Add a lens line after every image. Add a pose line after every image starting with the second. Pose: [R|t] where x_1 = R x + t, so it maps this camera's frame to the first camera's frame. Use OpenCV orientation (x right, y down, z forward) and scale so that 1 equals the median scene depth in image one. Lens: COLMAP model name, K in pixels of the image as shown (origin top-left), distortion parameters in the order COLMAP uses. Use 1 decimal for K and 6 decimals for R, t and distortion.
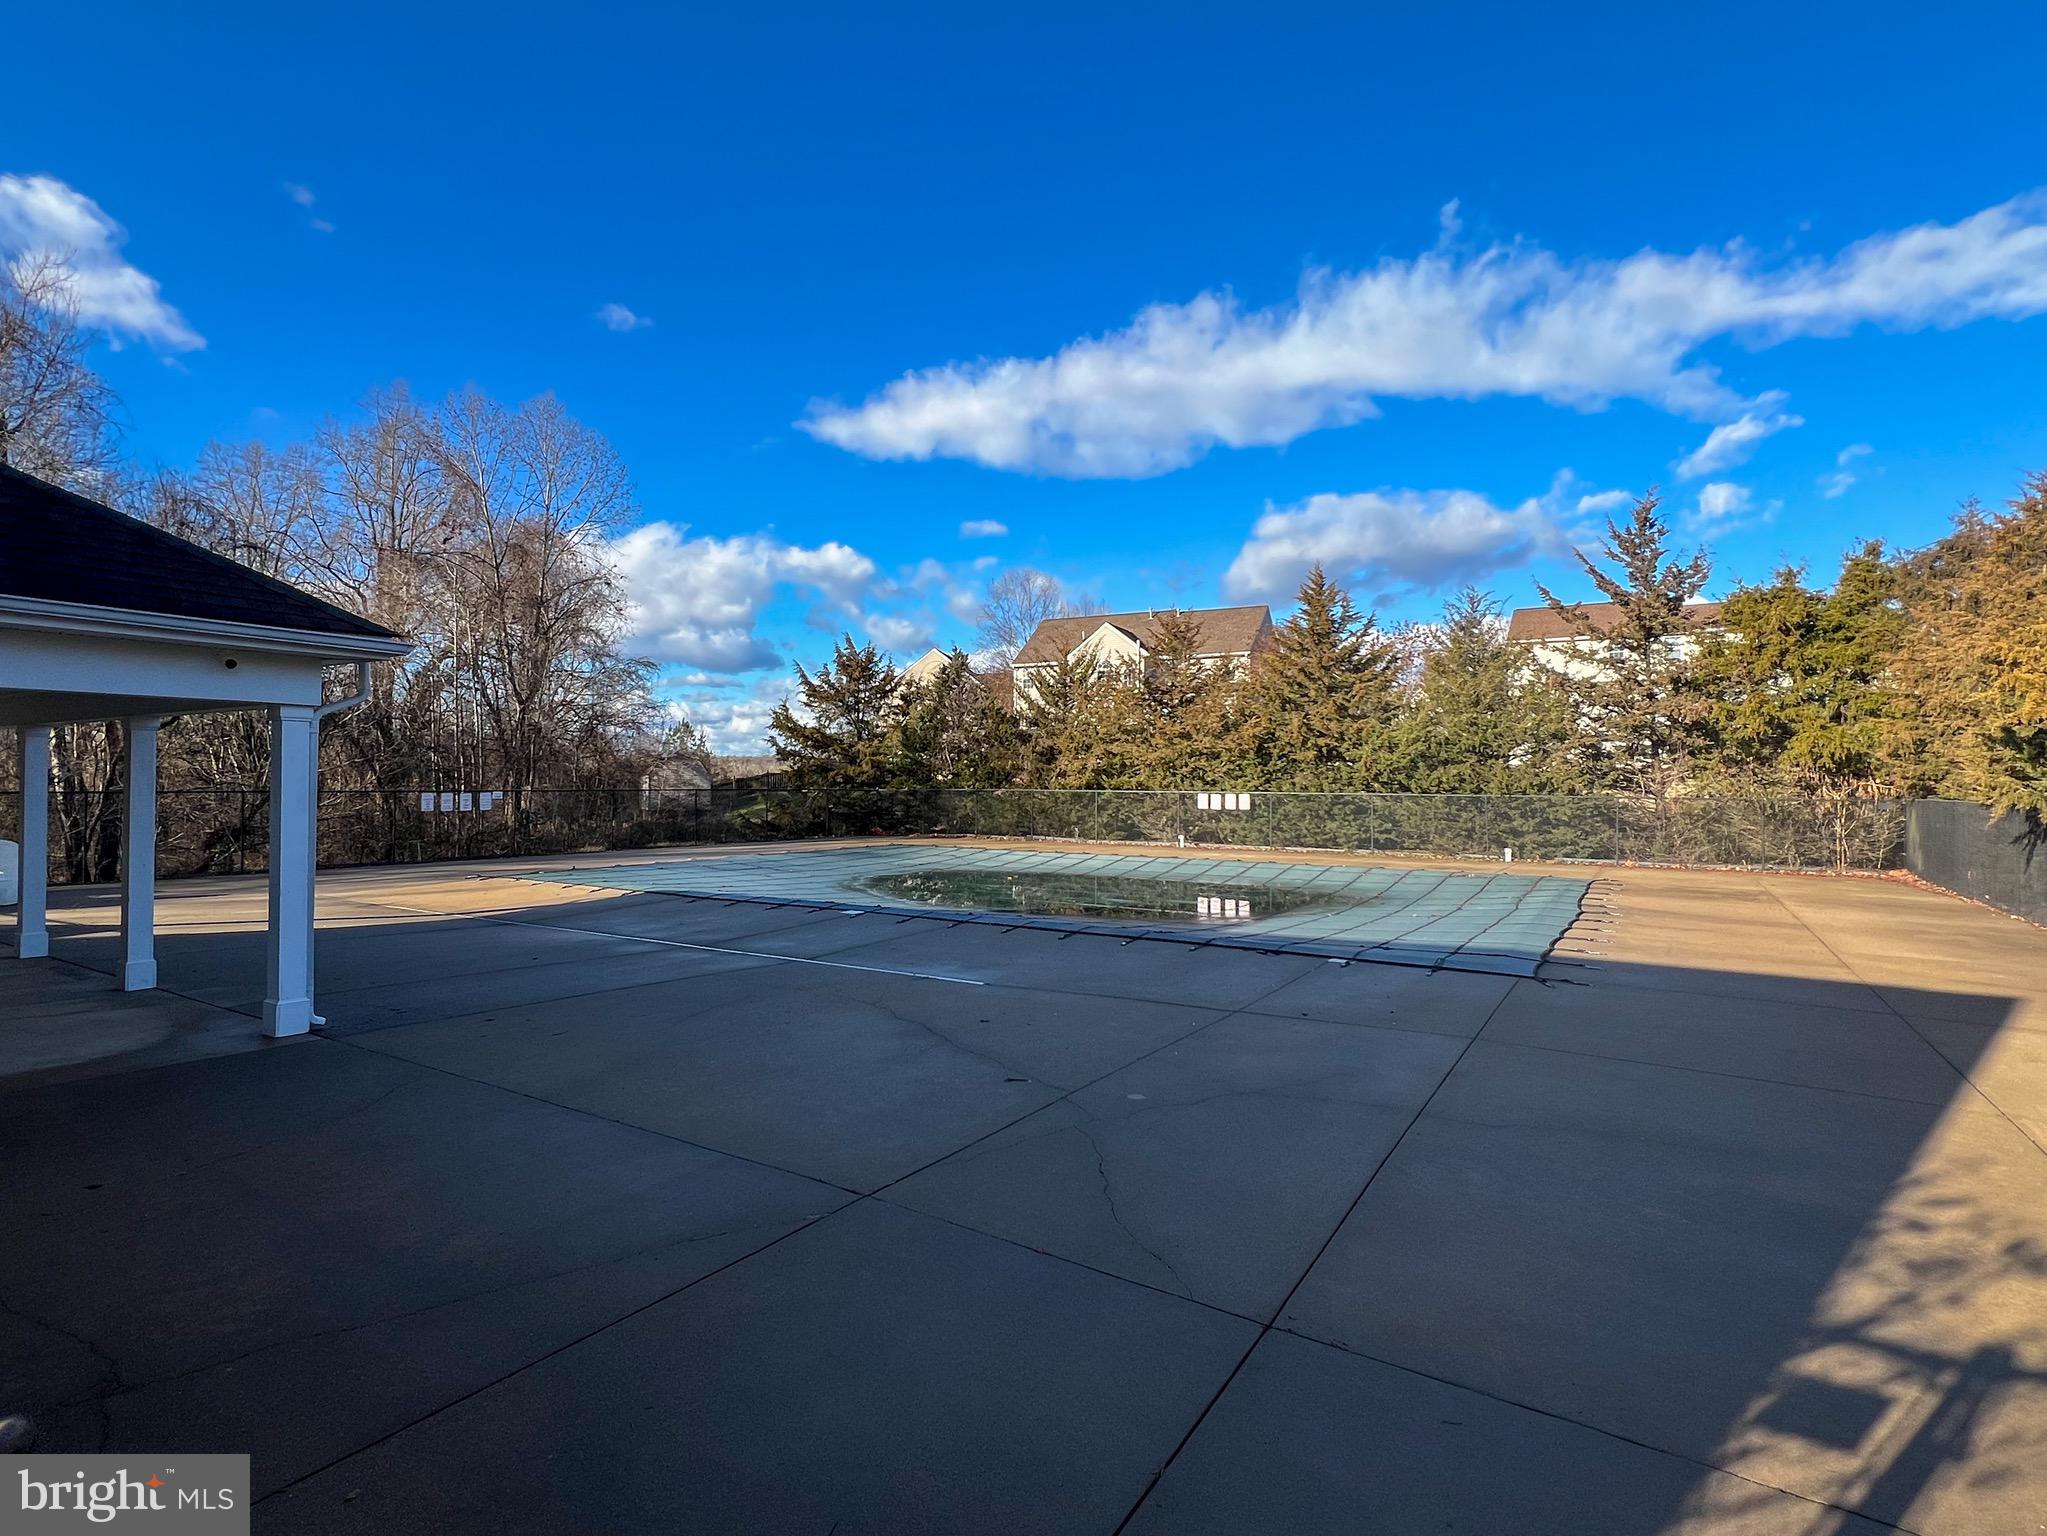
lens RADIAL K [[905.7, 0, 999.5], [0, 905.7, 774.4], [0, 0, 1]] dist [-0.000502, 0.001334]
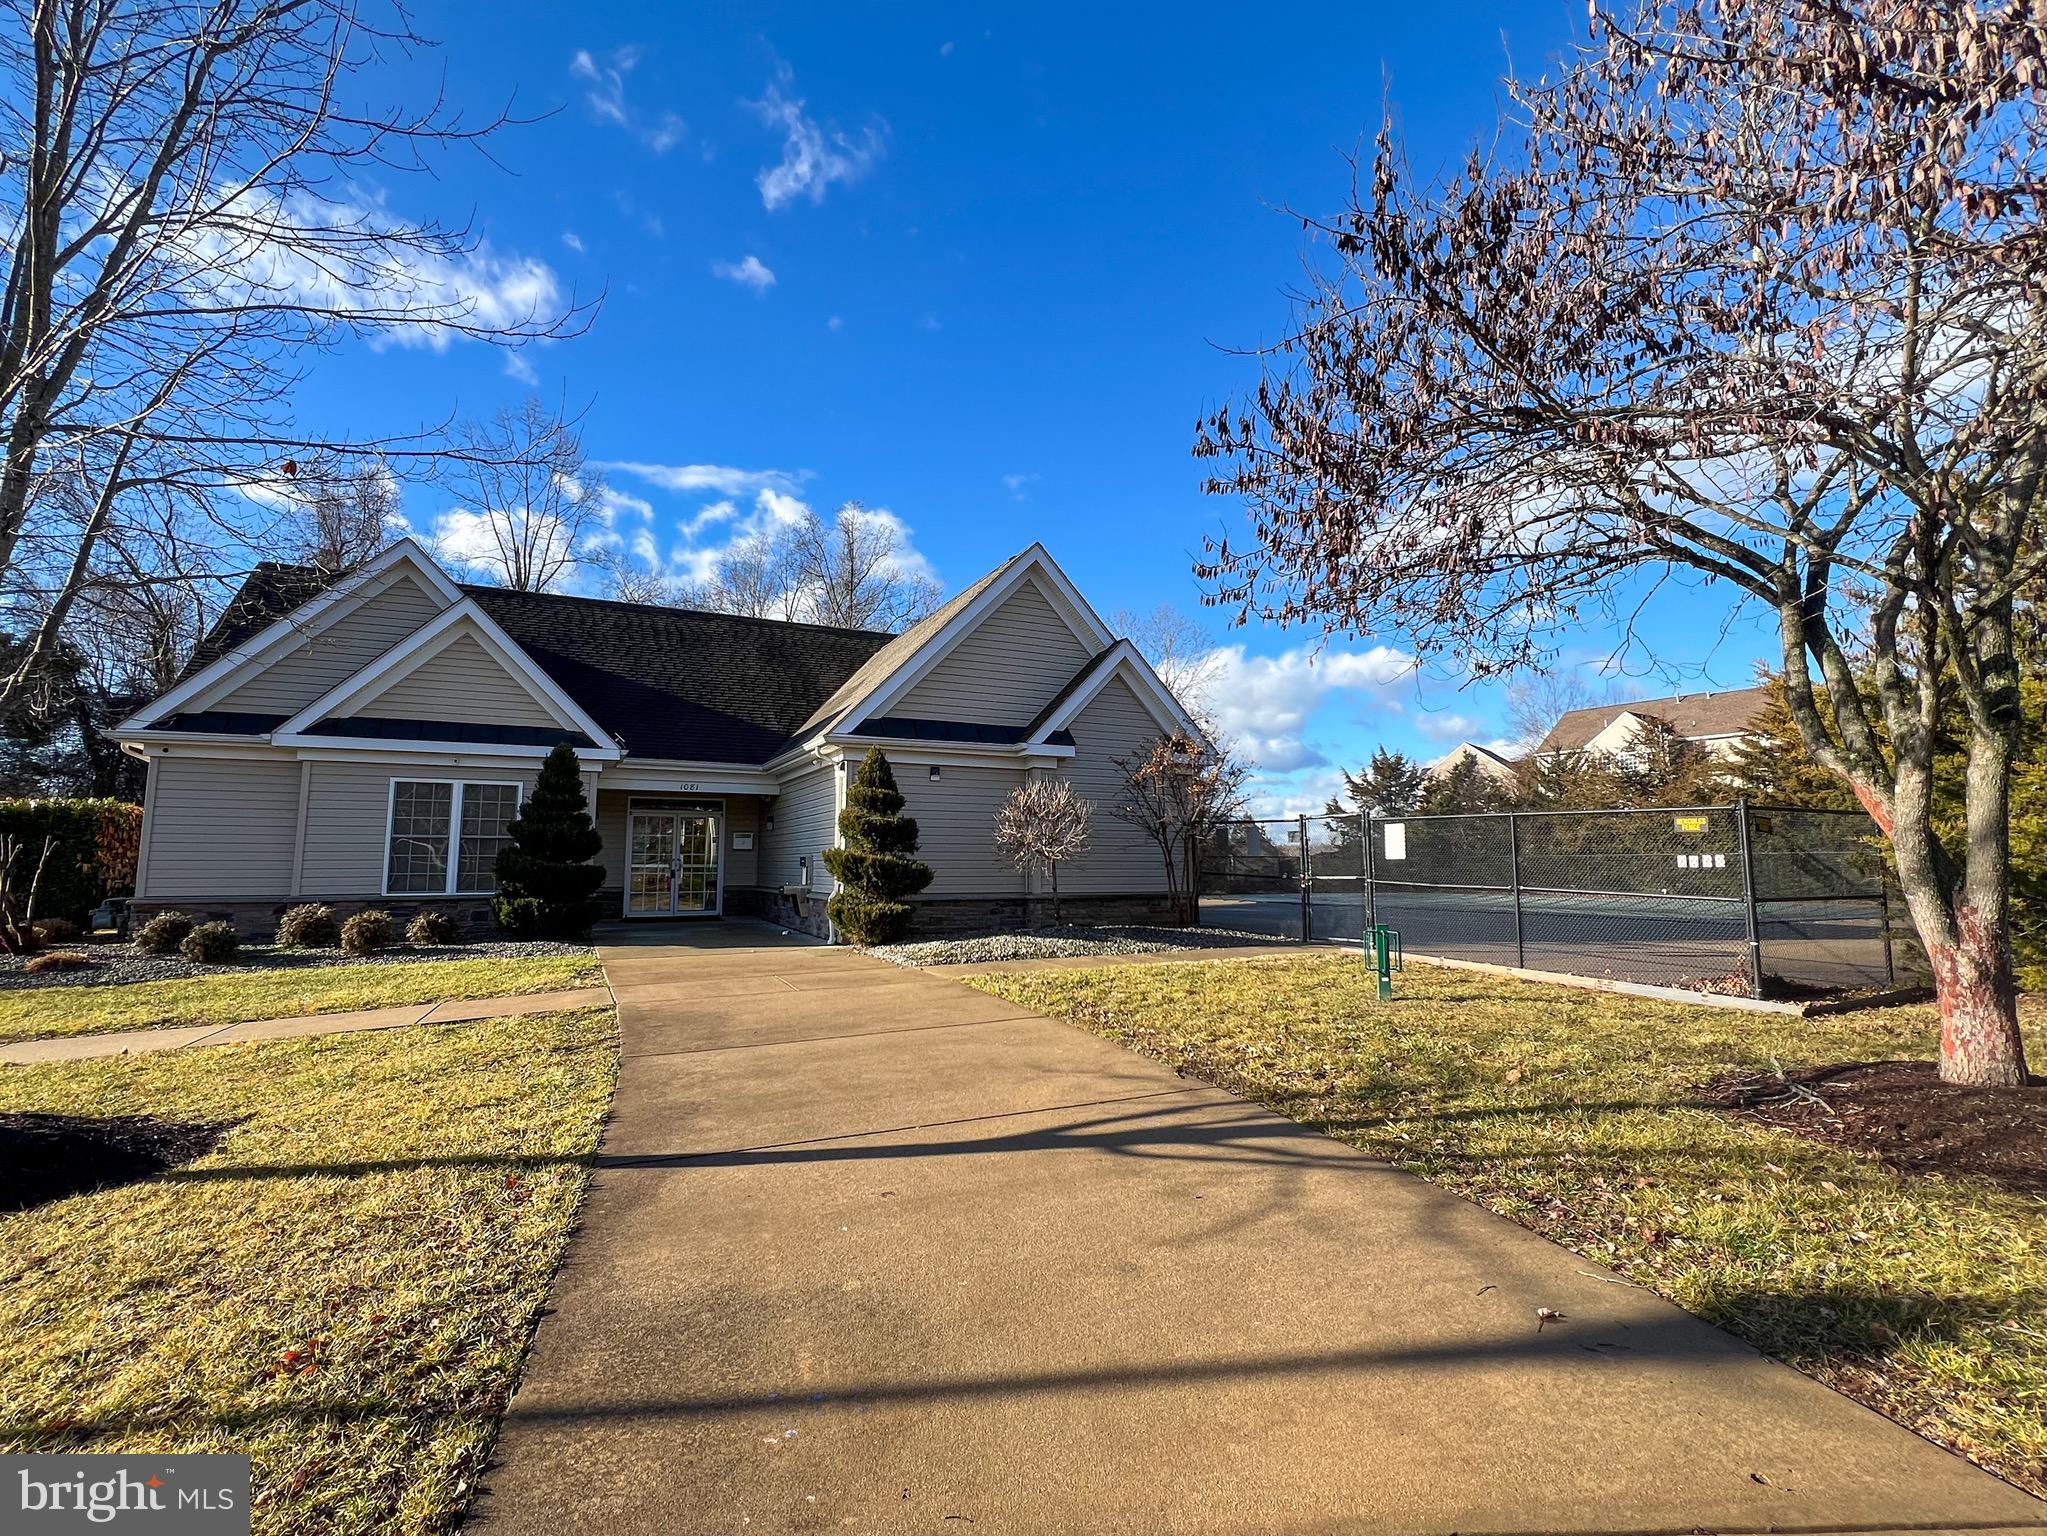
lens RADIAL K [[905.7, 0, 999.5], [0, 905.7, 774.4], [0, 0, 1]] dist [-0.000502, 0.001334]
pose [[0.830522, -0.058568, -0.553898, 0.110132], [0.000833, 0.994586, -0.103916, 0.030912], [0.556985, 0.085843, 0.826074, -0.449203]]
